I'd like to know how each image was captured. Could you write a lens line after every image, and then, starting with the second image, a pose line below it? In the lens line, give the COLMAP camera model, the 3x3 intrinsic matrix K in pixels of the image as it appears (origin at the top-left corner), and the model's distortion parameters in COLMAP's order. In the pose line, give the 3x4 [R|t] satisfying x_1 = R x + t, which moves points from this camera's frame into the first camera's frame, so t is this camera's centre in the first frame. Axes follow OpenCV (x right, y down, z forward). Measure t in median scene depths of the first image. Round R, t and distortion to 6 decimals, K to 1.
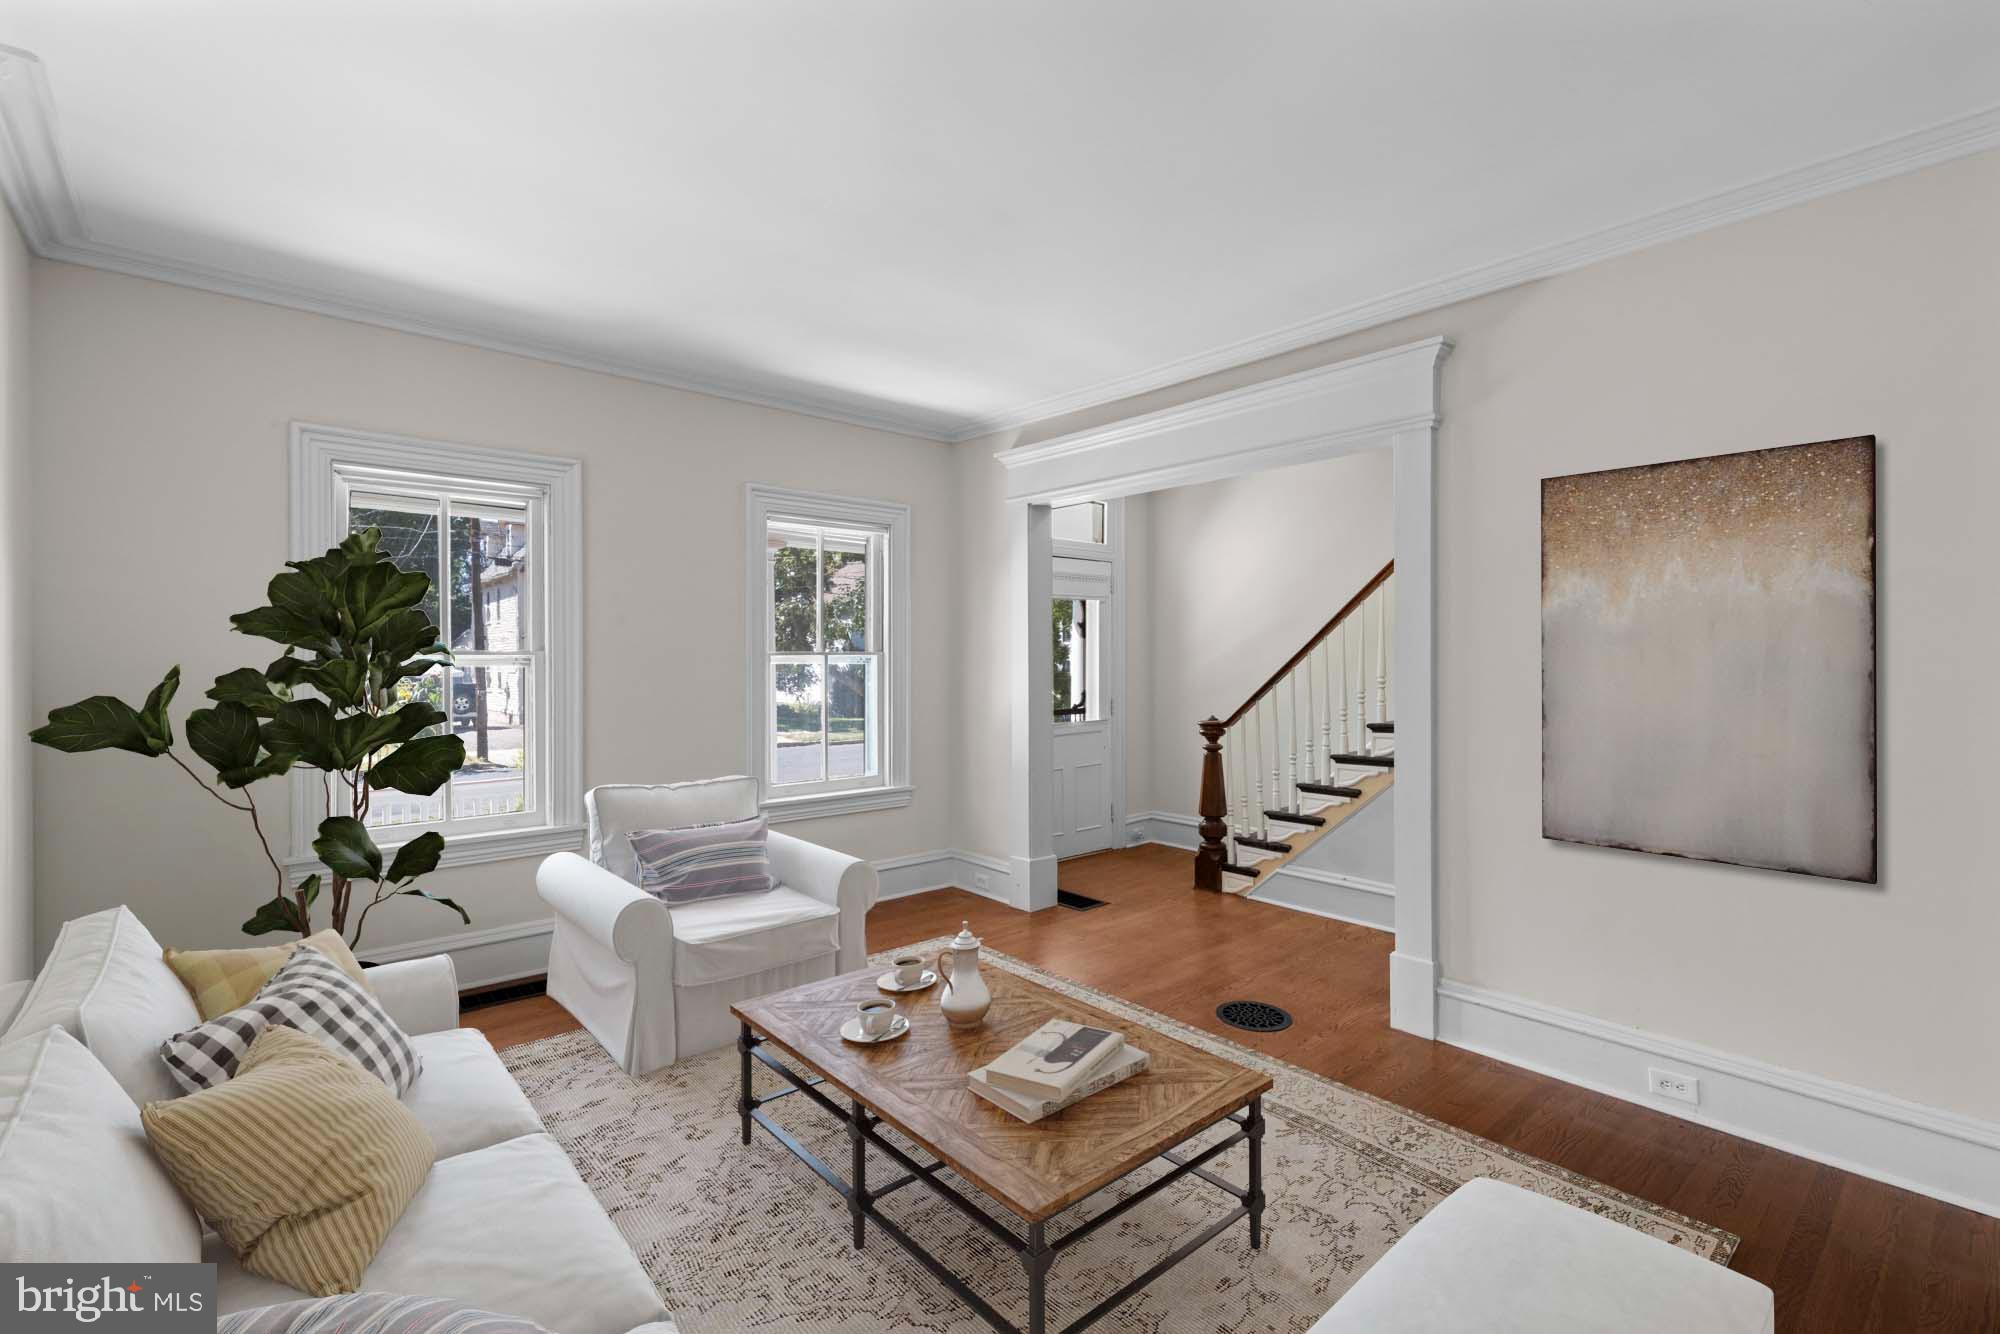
lens RADIAL K [[896.4, 0, 987.6], [0, 896.4, 659.7], [0, 0, 1]] dist [0.008924, 0.000835]
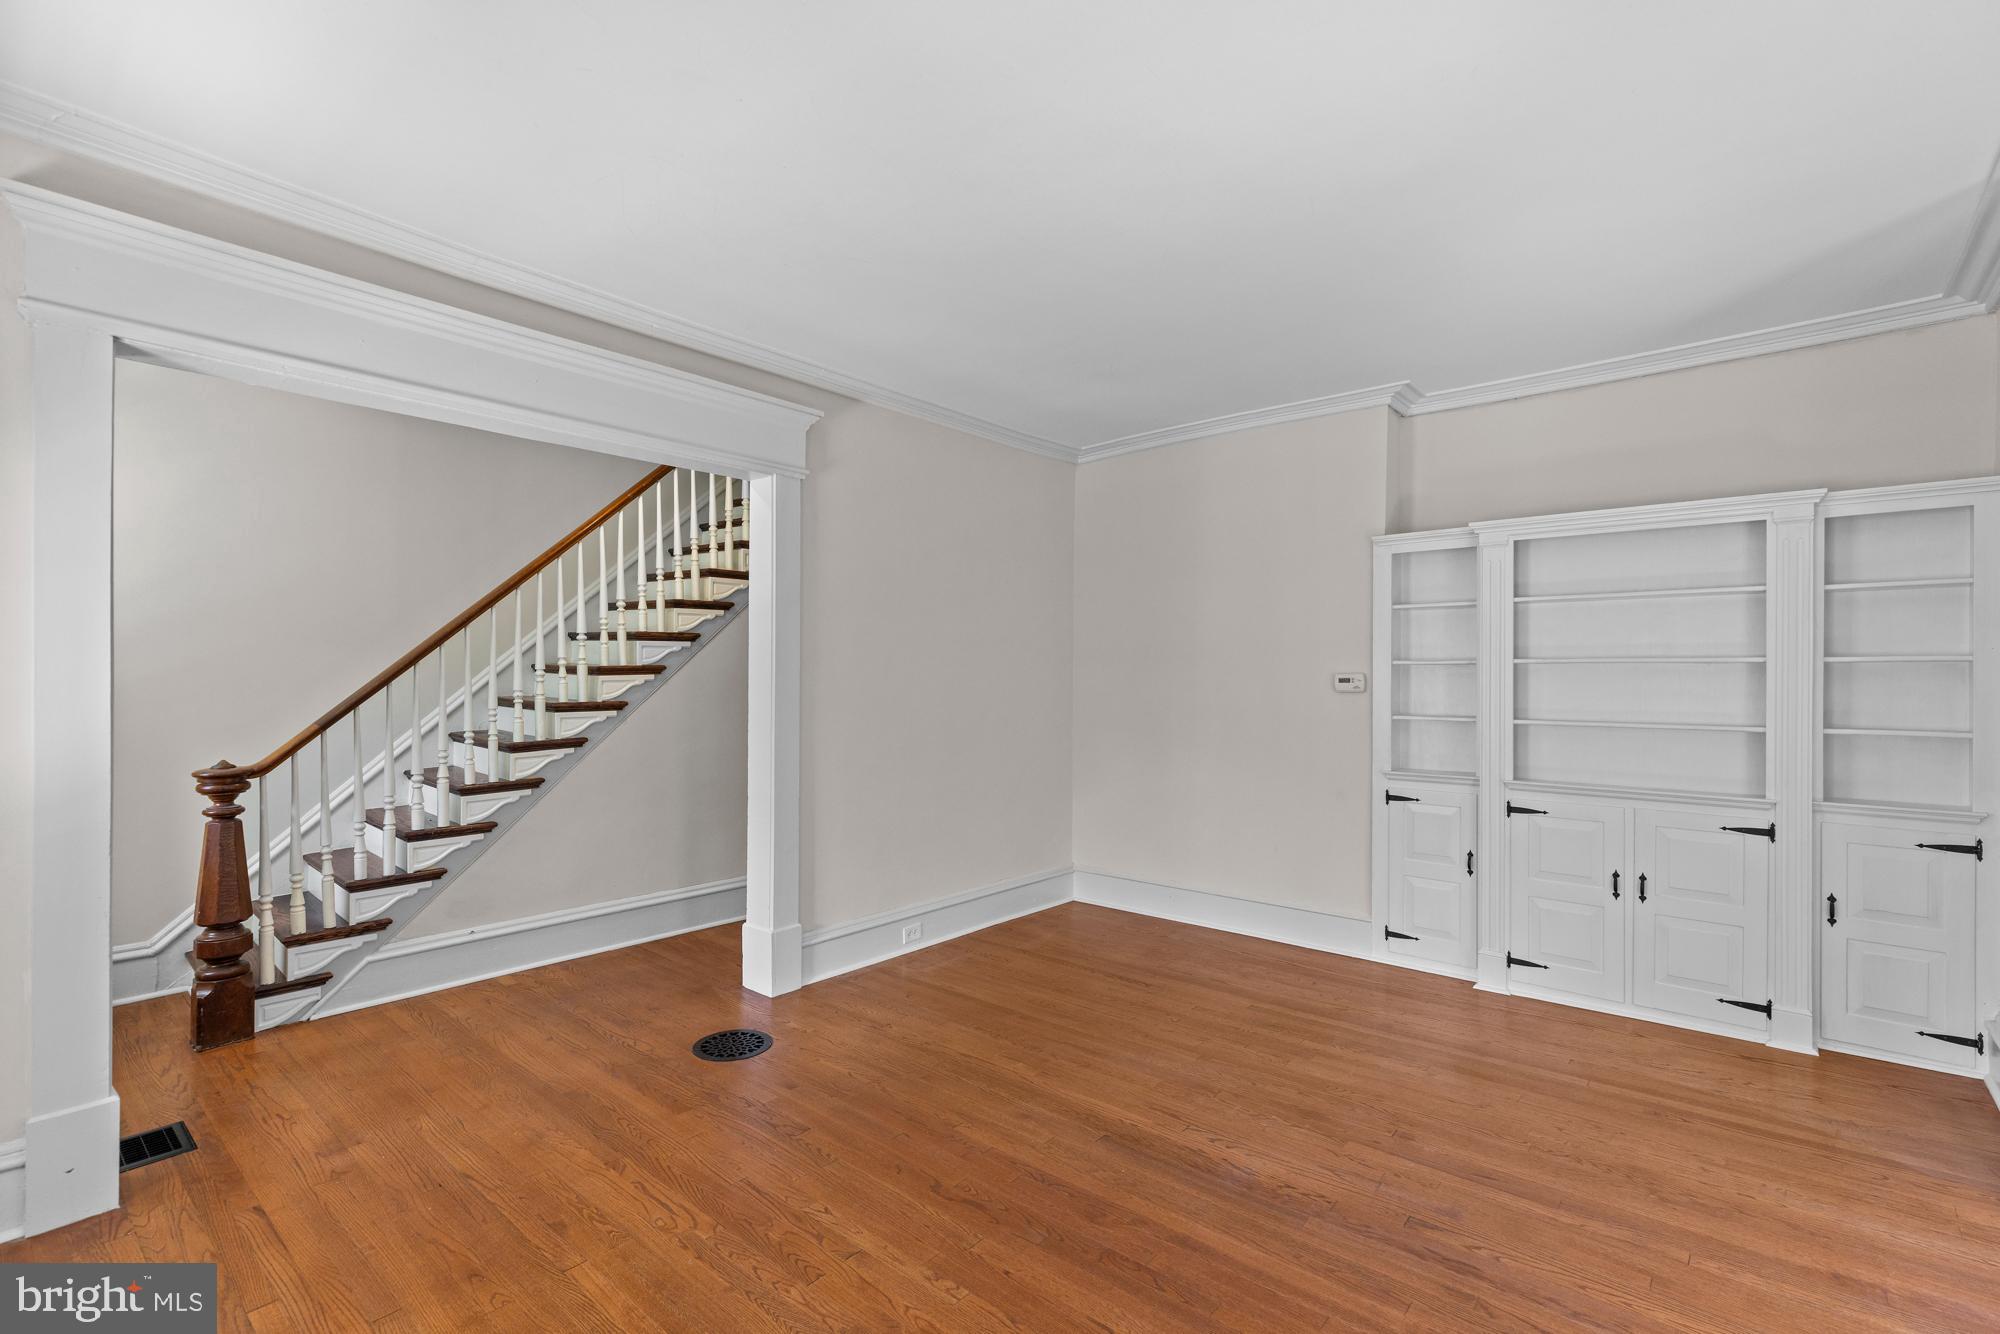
lens RADIAL K [[896.4, 0, 994.9], [0, 896.4, 669.5], [0, 0, 1]] dist [0.008924, 0.000835]
pose [[-0.151237, 0.003610, 0.988491, -0.465269], [-0.003699, 0.999984, -0.004217, -0.000105], [-0.988491, -0.004294, -0.151221, 0.587352]]
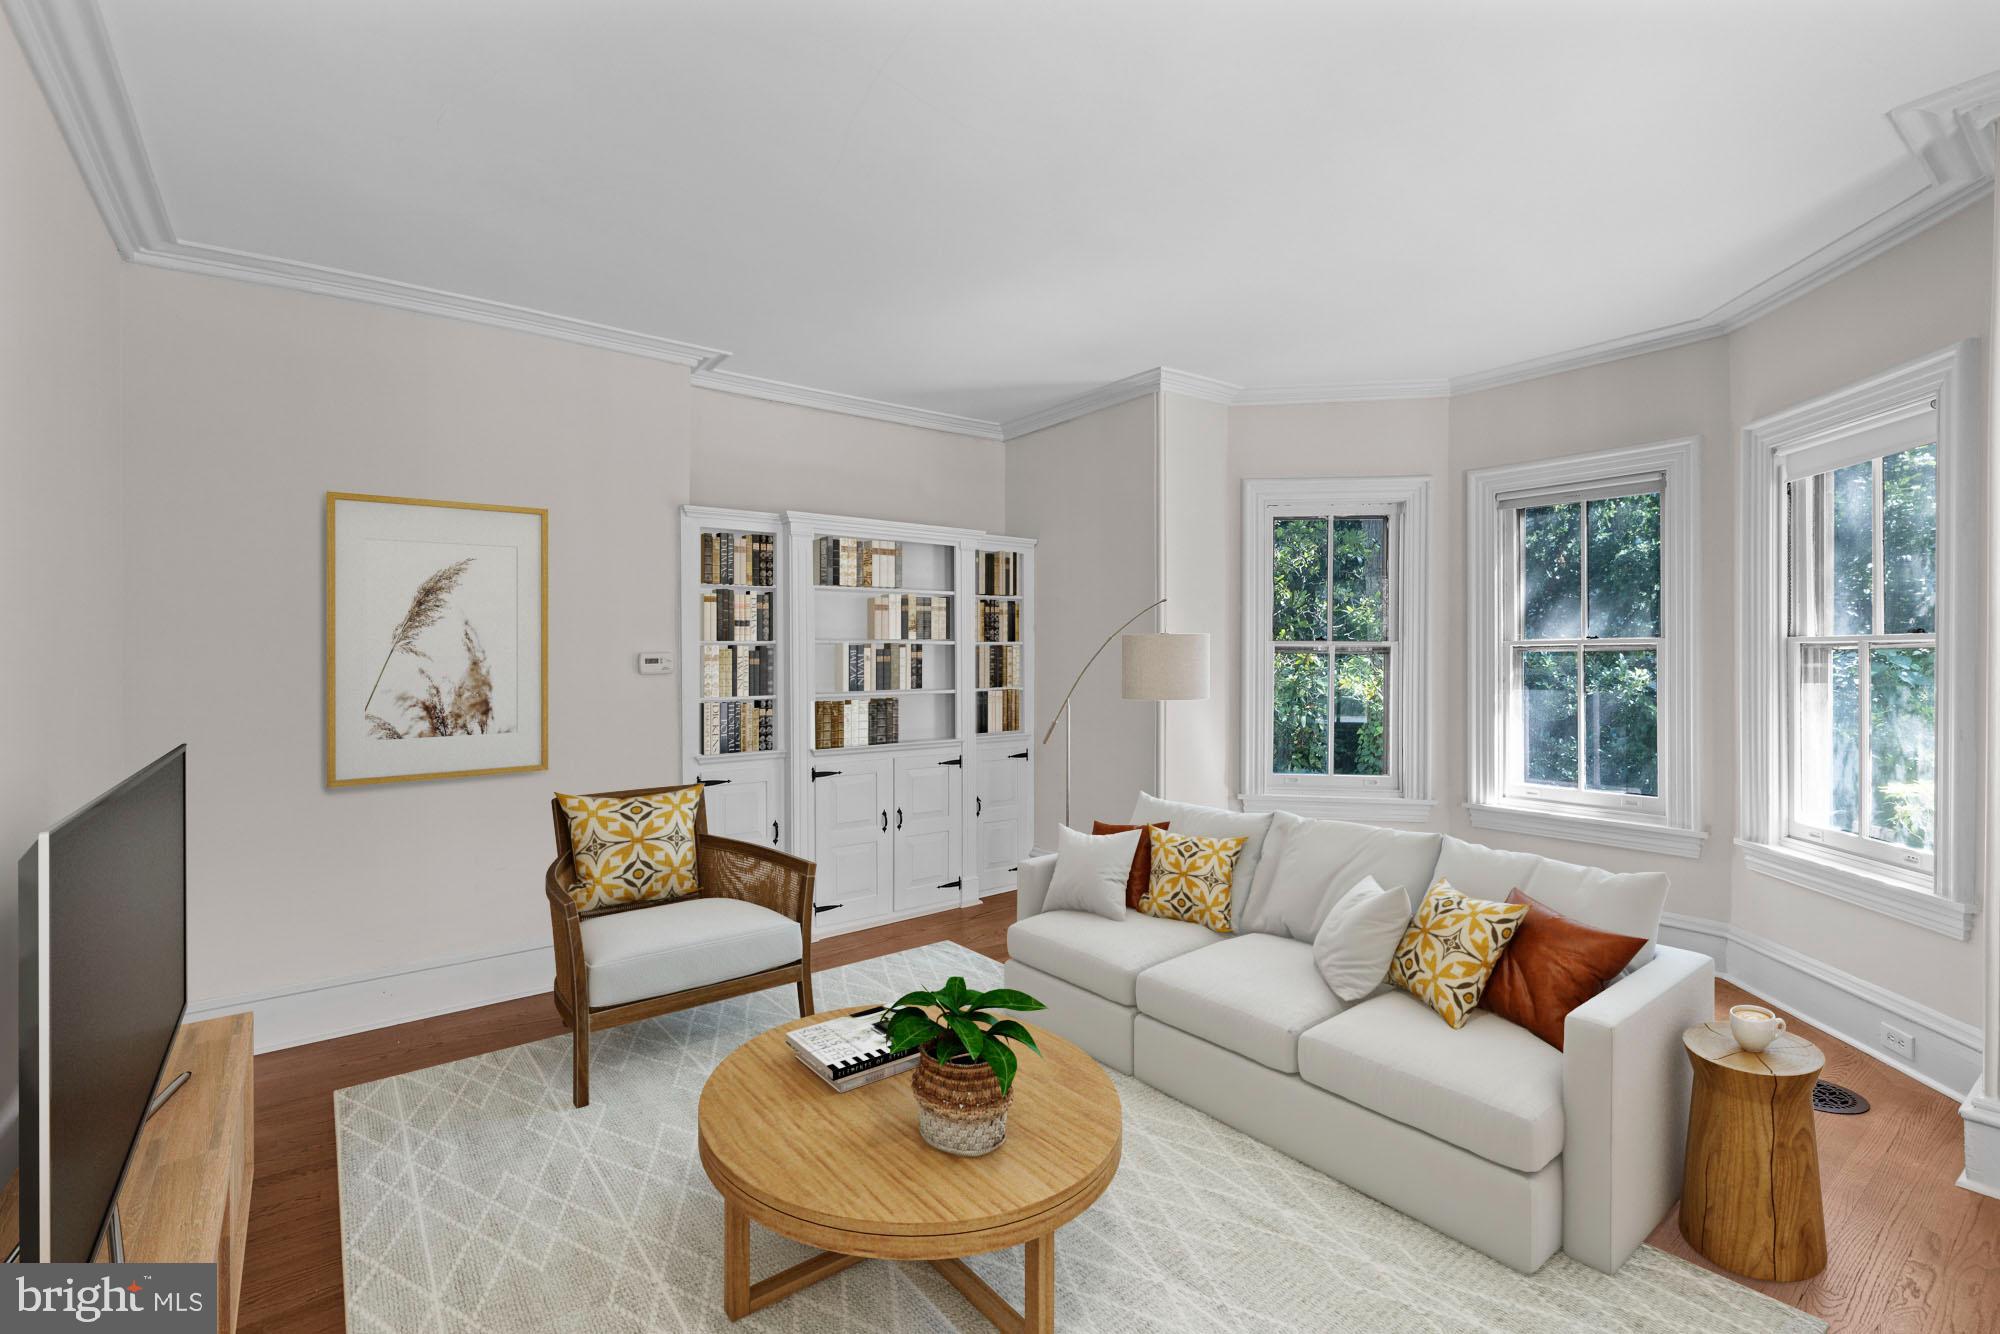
lens RADIAL K [[896.4, 0, 1011.3], [0, 896.4, 669.5], [0, 0, 1]] dist [0.008924, 0.000835]
pose [[-0.997813, 0.002465, 0.066056, 0.004680], [0.003147, 0.999943, 0.010216, 0.006465], [-0.066027, 0.010402, -0.997764, 0.887981]]
